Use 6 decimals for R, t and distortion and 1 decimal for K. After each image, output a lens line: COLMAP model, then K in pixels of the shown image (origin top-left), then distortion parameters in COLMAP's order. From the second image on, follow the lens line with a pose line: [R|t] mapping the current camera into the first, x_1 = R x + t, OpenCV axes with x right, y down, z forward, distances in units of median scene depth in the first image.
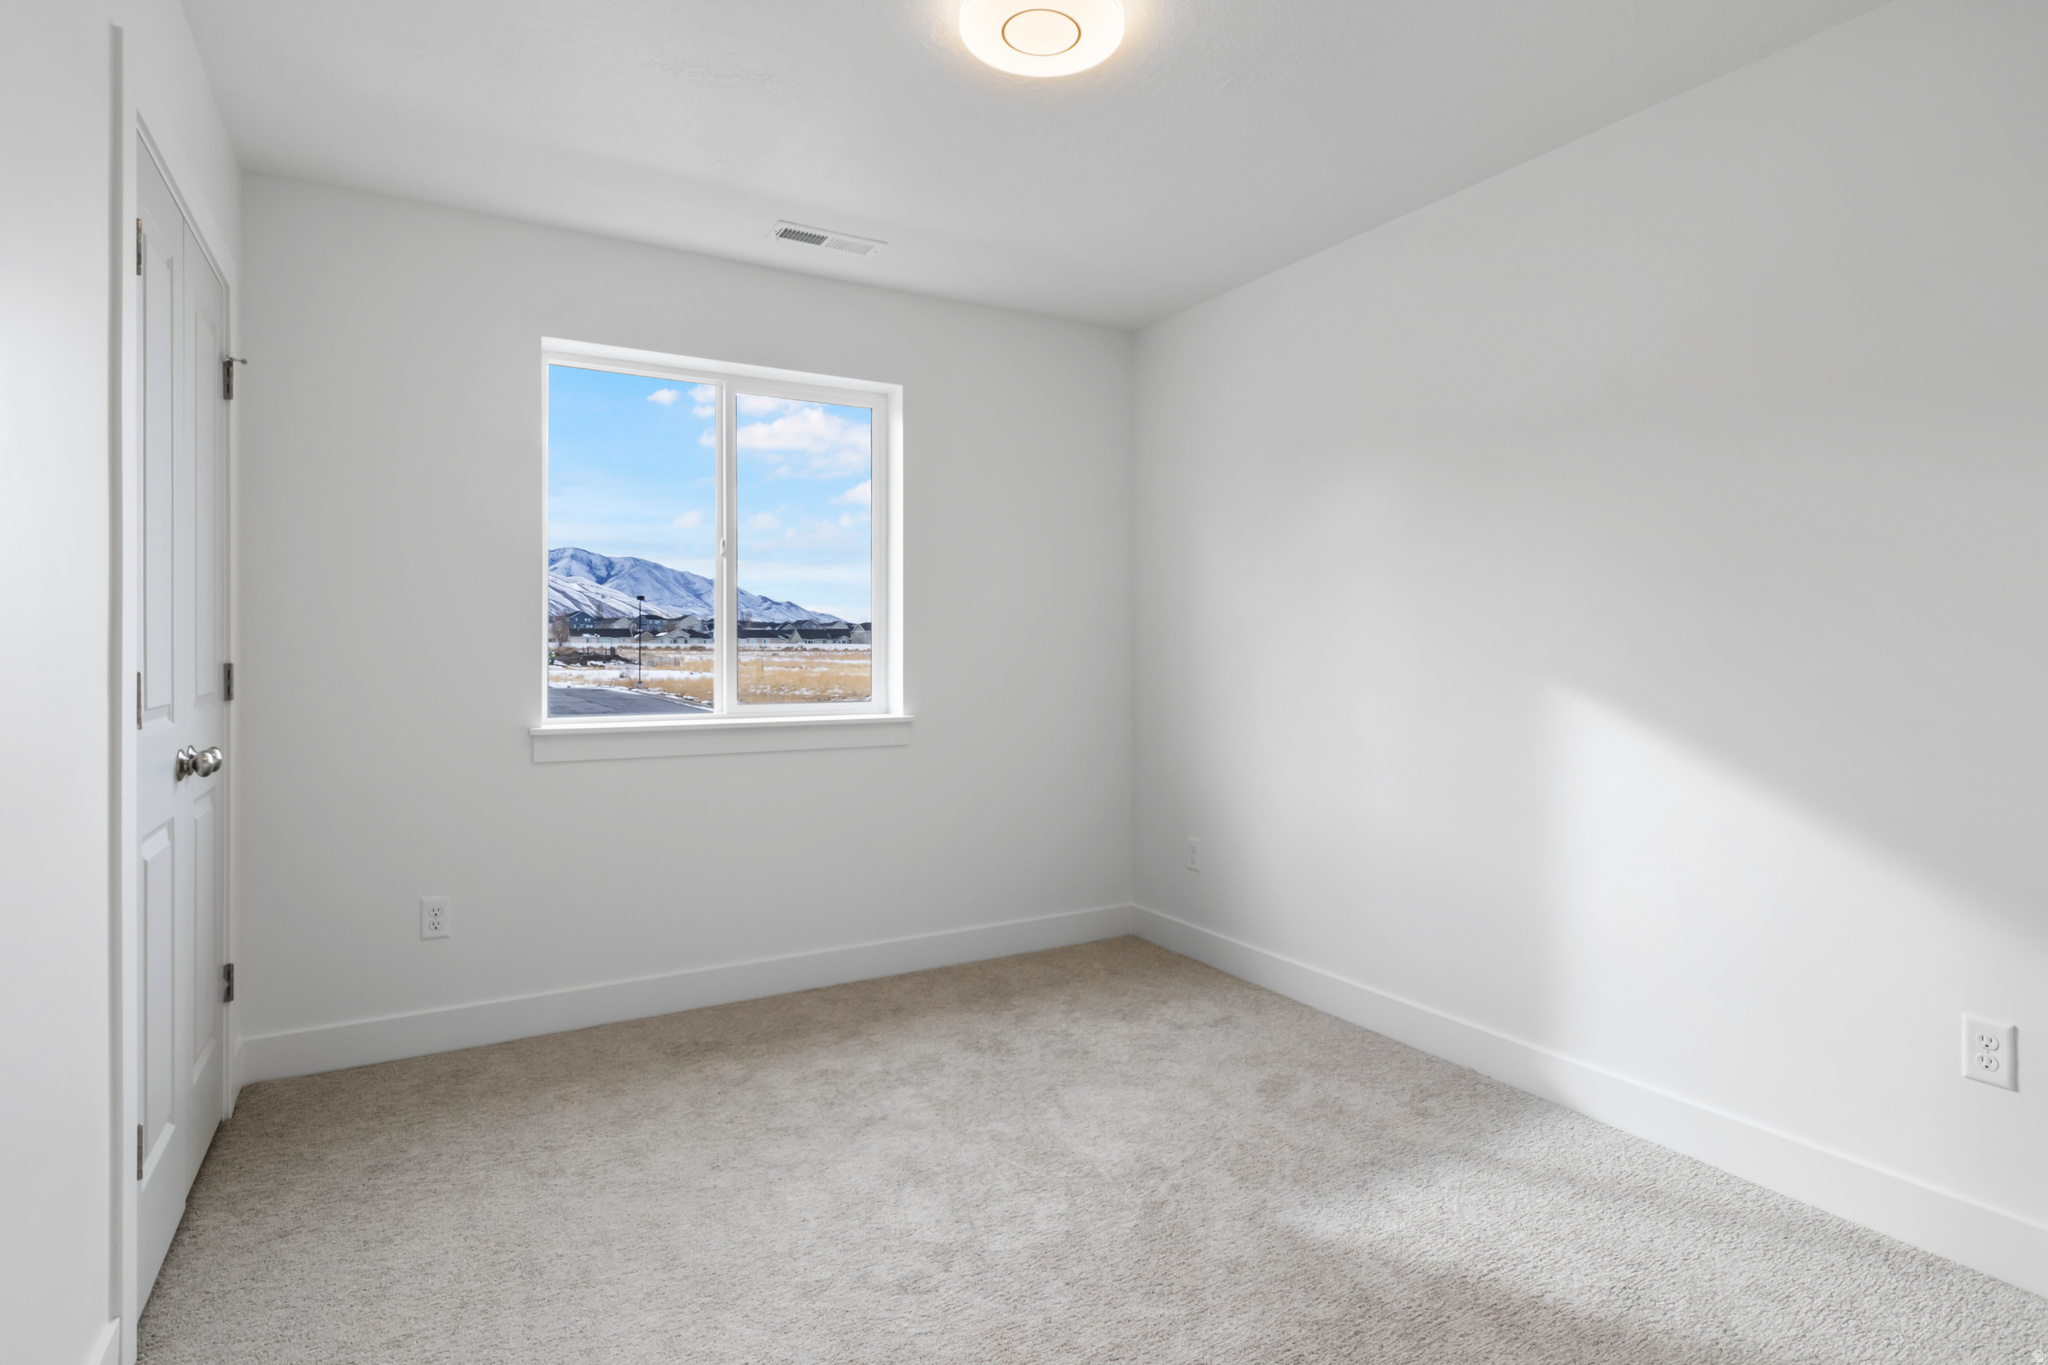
lens RADIAL K [[1038.4, 0, 1019.5], [0, 1038.4, 664.4], [0, 0, 1]] dist [-0.003109, 0.001248]
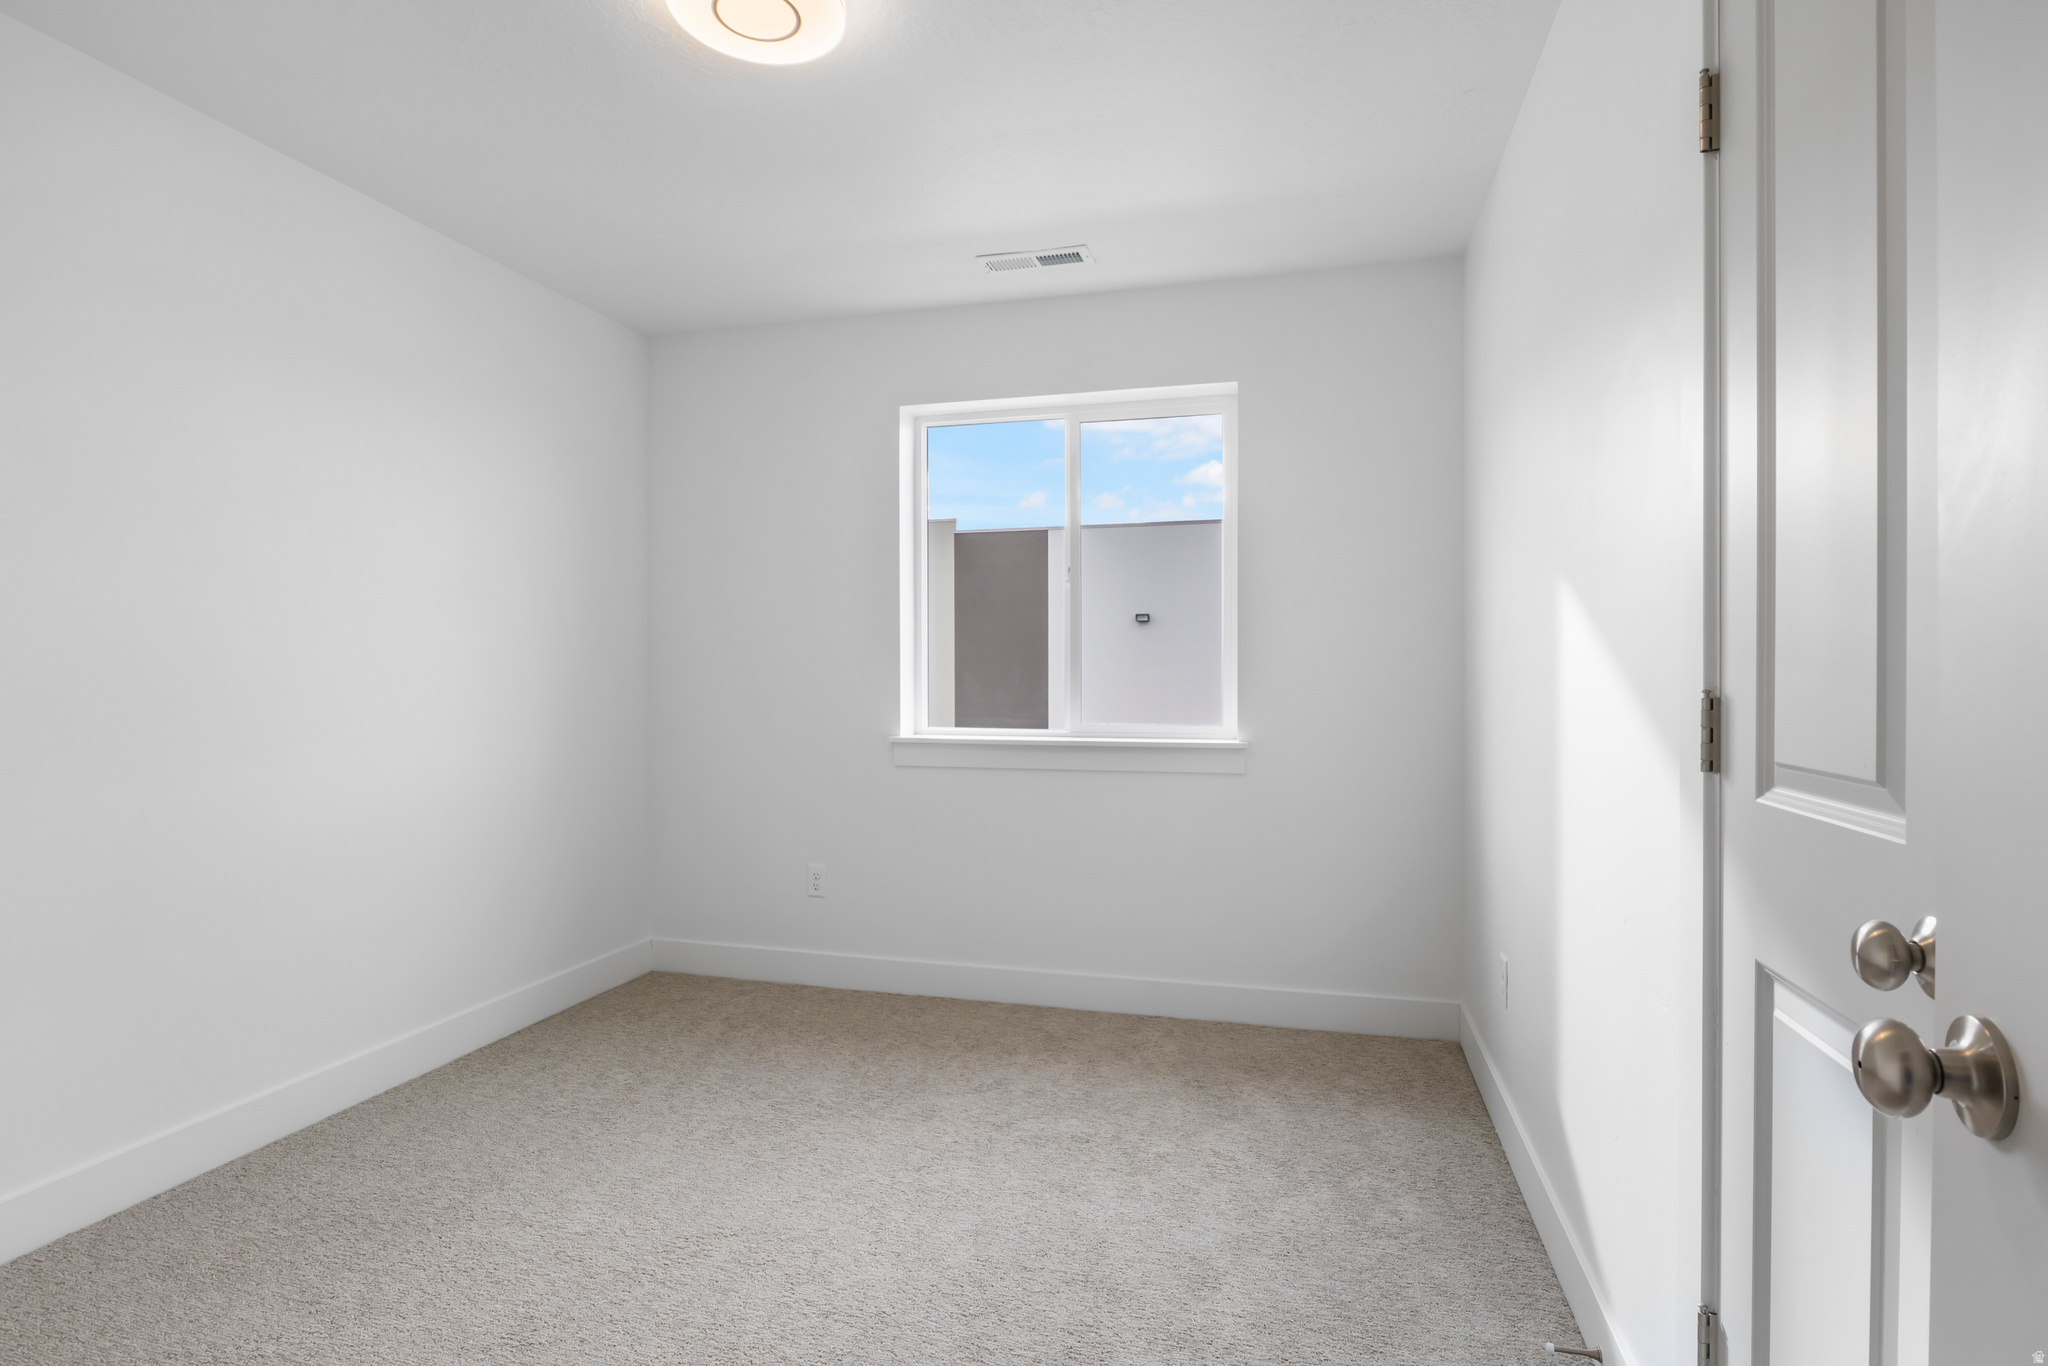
lens RADIAL K [[1038.4, 0, 1016.7], [0, 1038.4, 691.3], [0, 0, 1]] dist [-0.003109, 0.001248]
pose [[0.713528, 0.018376, -0.700386, 0.422671], [-0.008438, 0.999809, 0.017636, -0.010783], [0.700576, -0.006674, 0.713547, 0.227013]]
